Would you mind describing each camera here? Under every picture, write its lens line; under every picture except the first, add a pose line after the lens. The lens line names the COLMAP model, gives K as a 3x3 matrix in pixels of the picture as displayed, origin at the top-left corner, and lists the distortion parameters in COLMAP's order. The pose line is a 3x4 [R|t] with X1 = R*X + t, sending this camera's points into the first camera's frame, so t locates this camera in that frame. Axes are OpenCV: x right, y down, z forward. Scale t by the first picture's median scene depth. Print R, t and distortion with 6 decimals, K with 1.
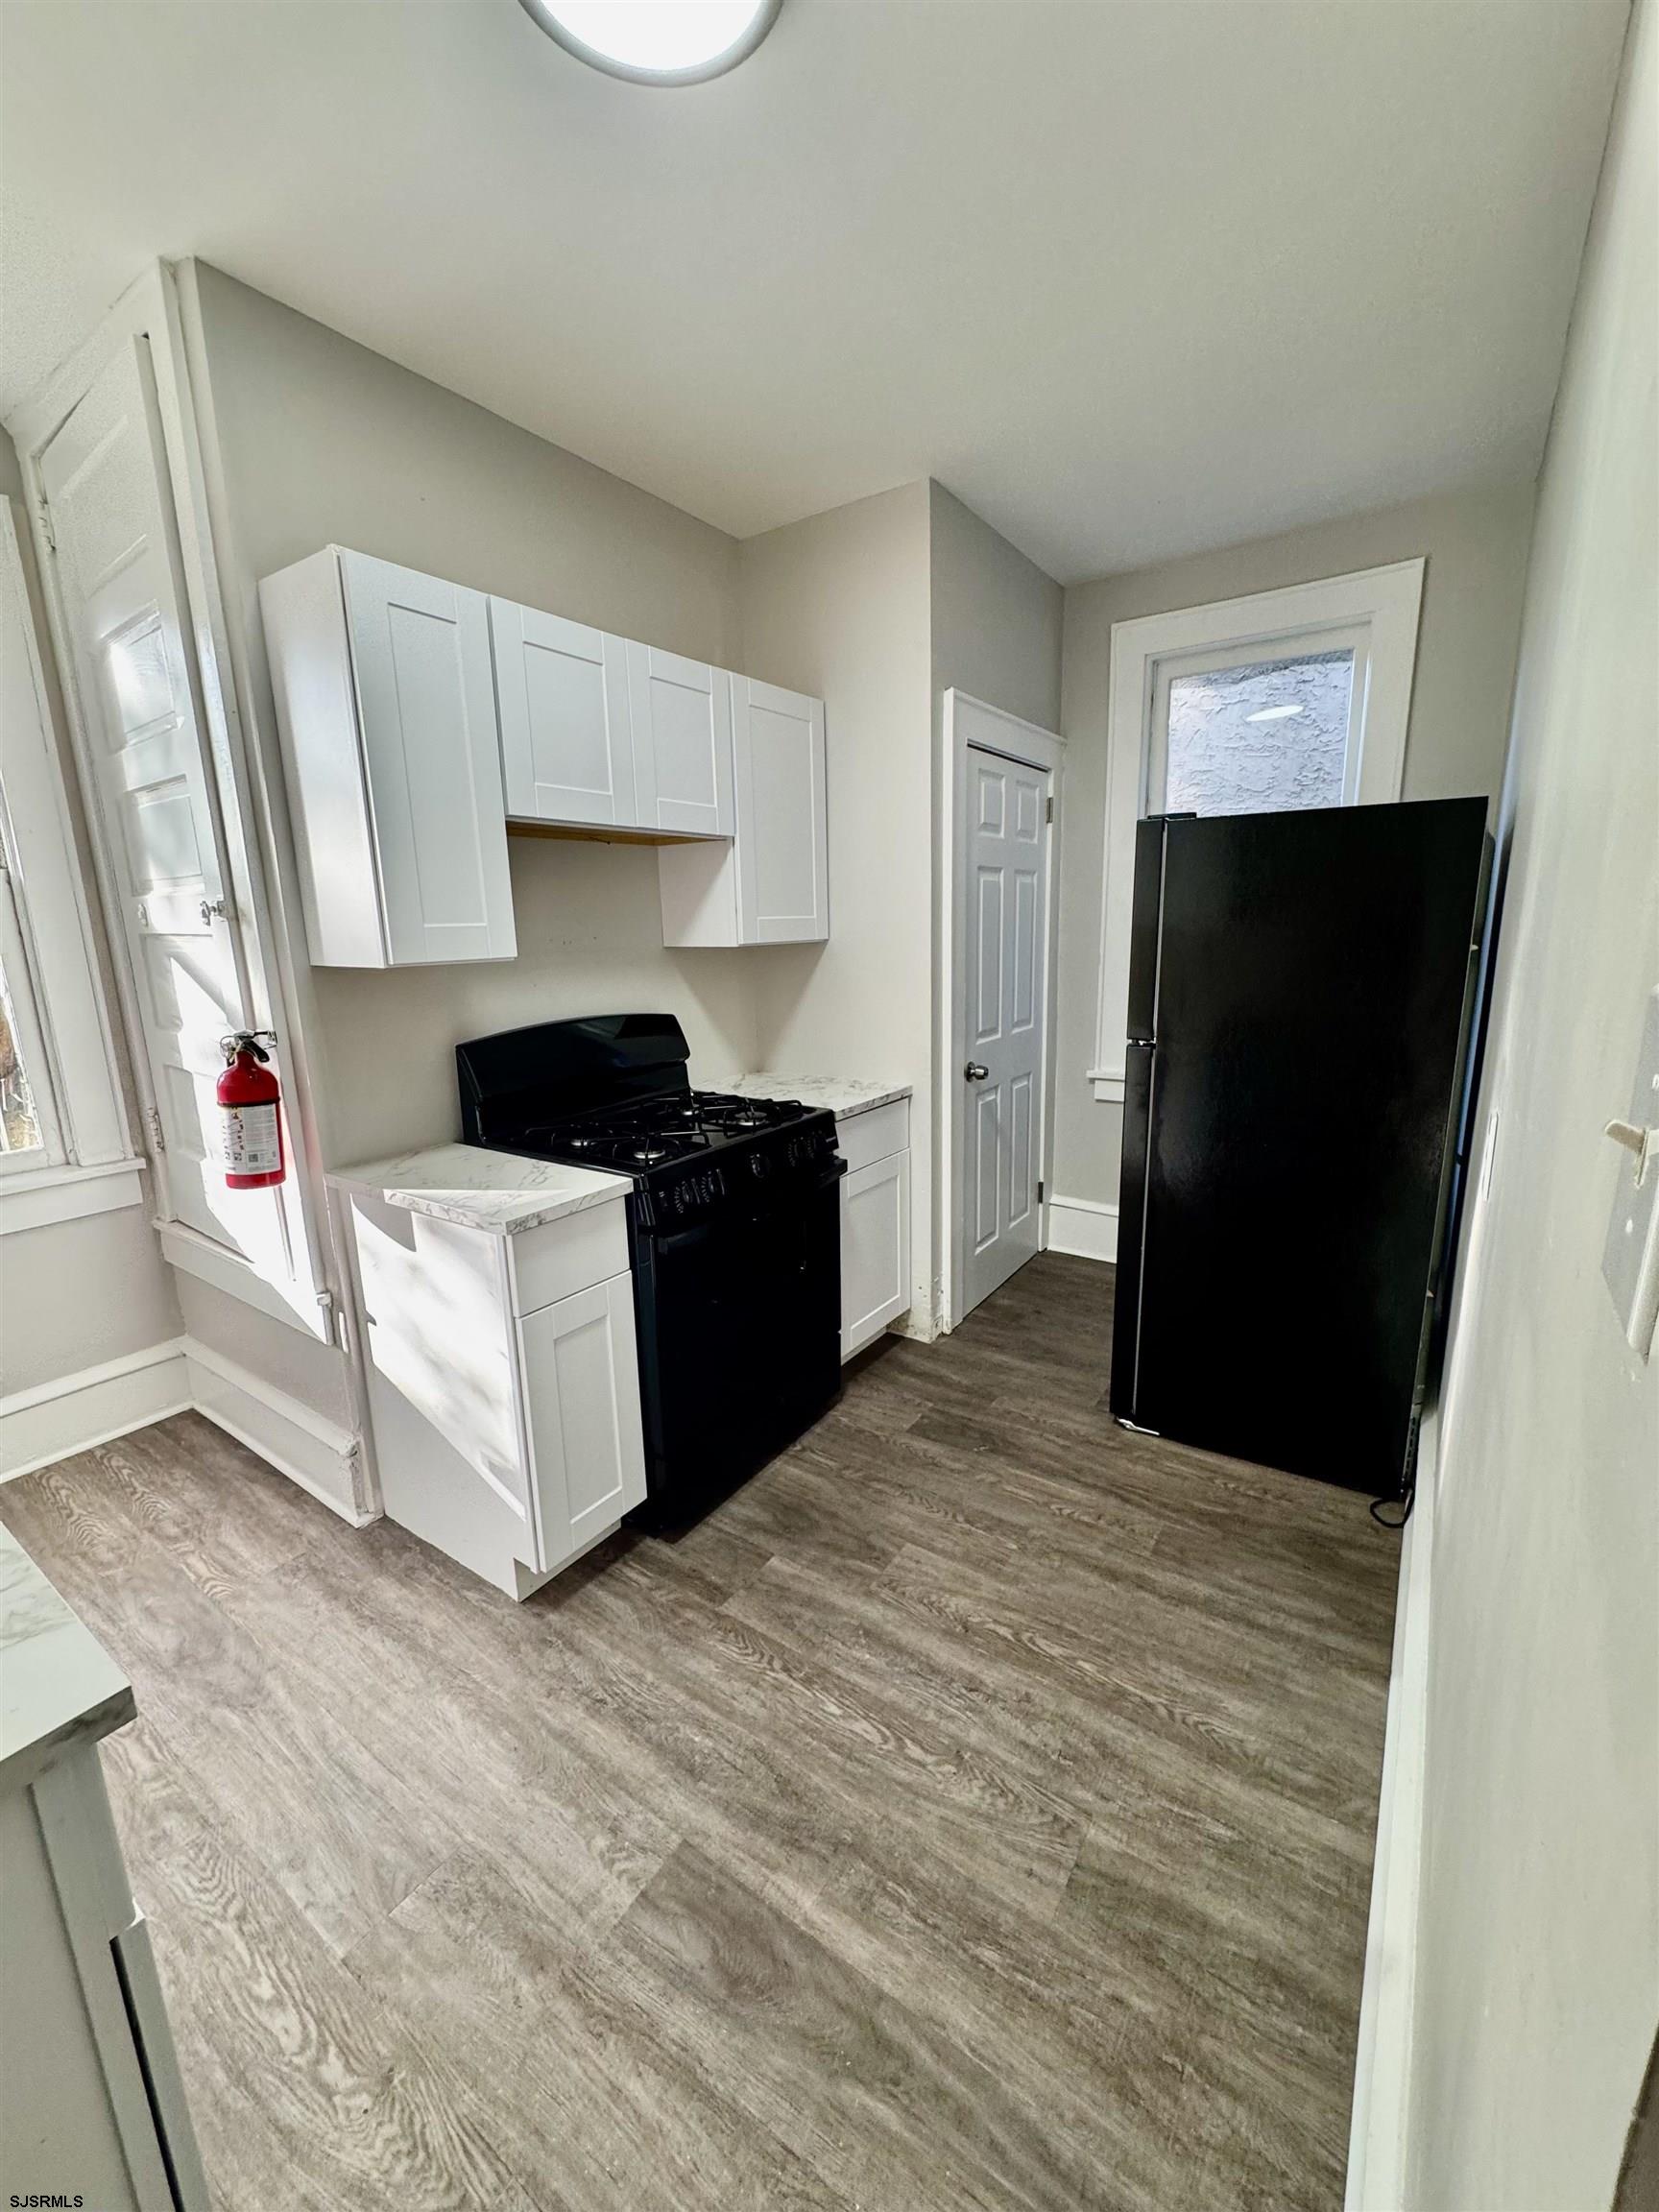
lens RADIAL K [[878.9, 0, 832.8], [0, 878.9, 1103.5], [0, 0, 1]] dist [-0.002758, 0.000097]
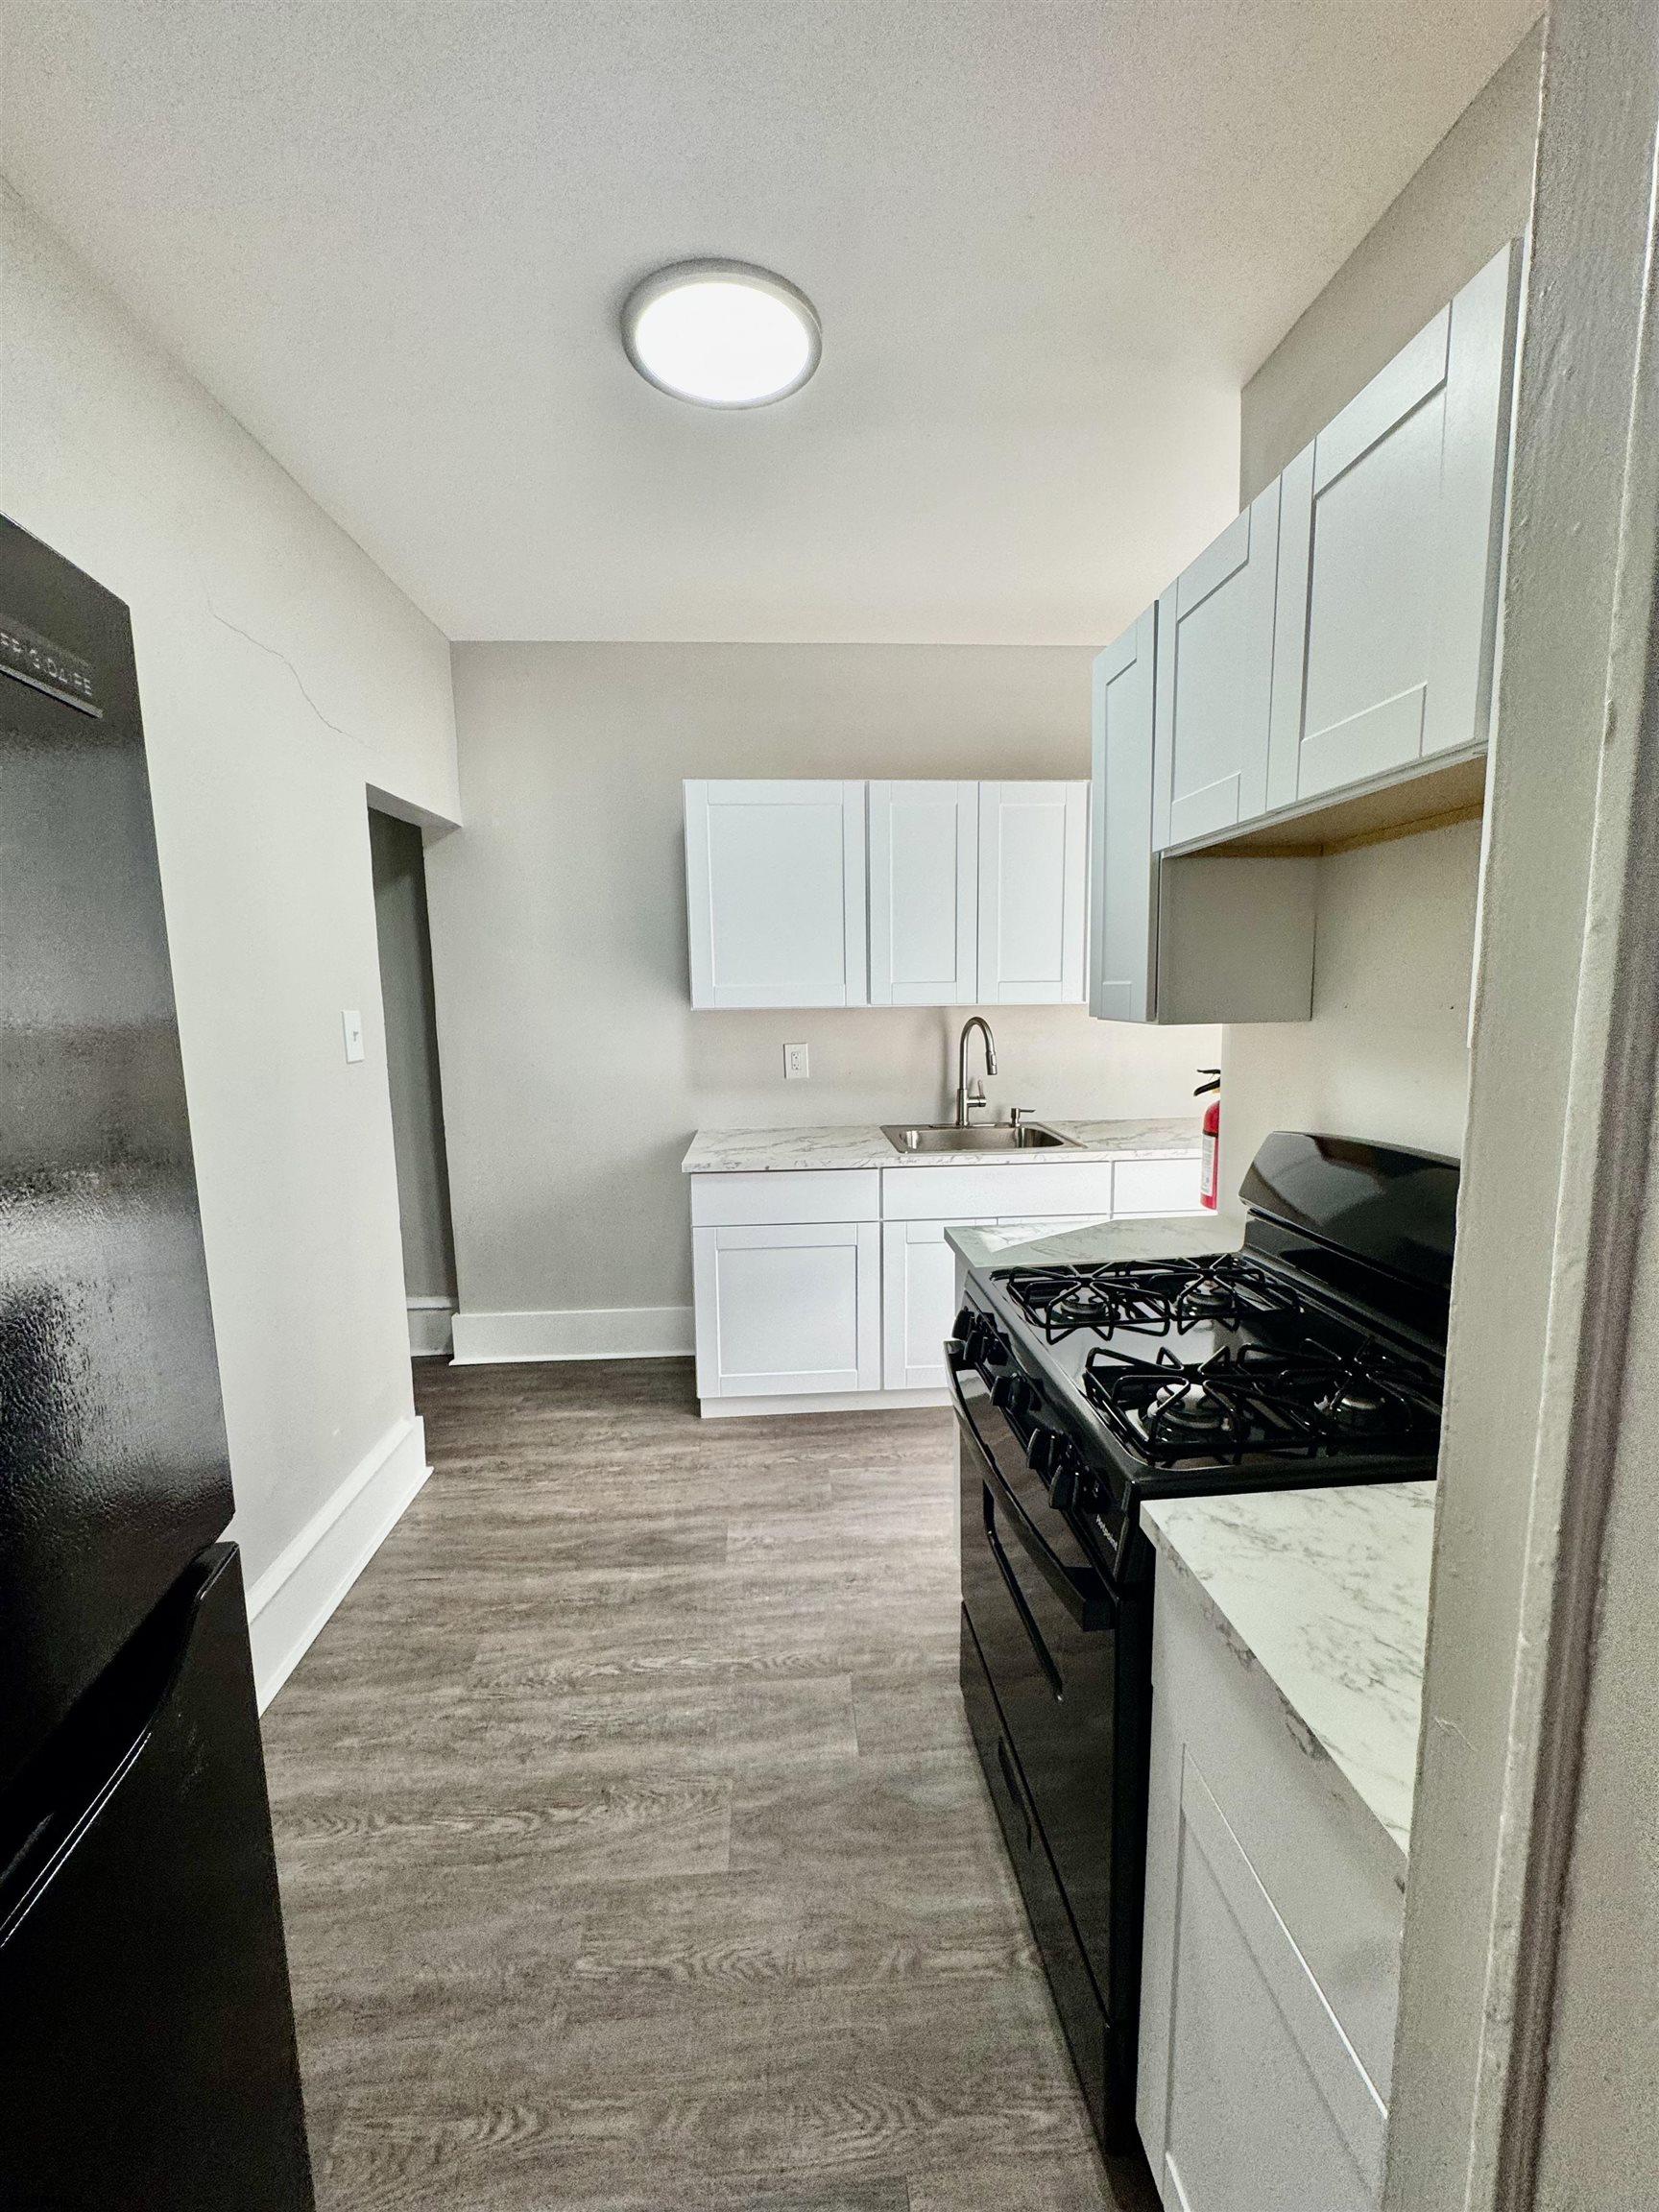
lens RADIAL K [[878.9, 0, 833.4], [0, 878.9, 1100.9], [0, 0, 1]] dist [-0.002758, 0.000097]
pose [[-0.778757, 0.120812, -0.615583, 0.453903], [-0.093300, 0.948062, 0.304095, -0.369374], [0.620349, 0.294250, -0.727038, 1.660278]]
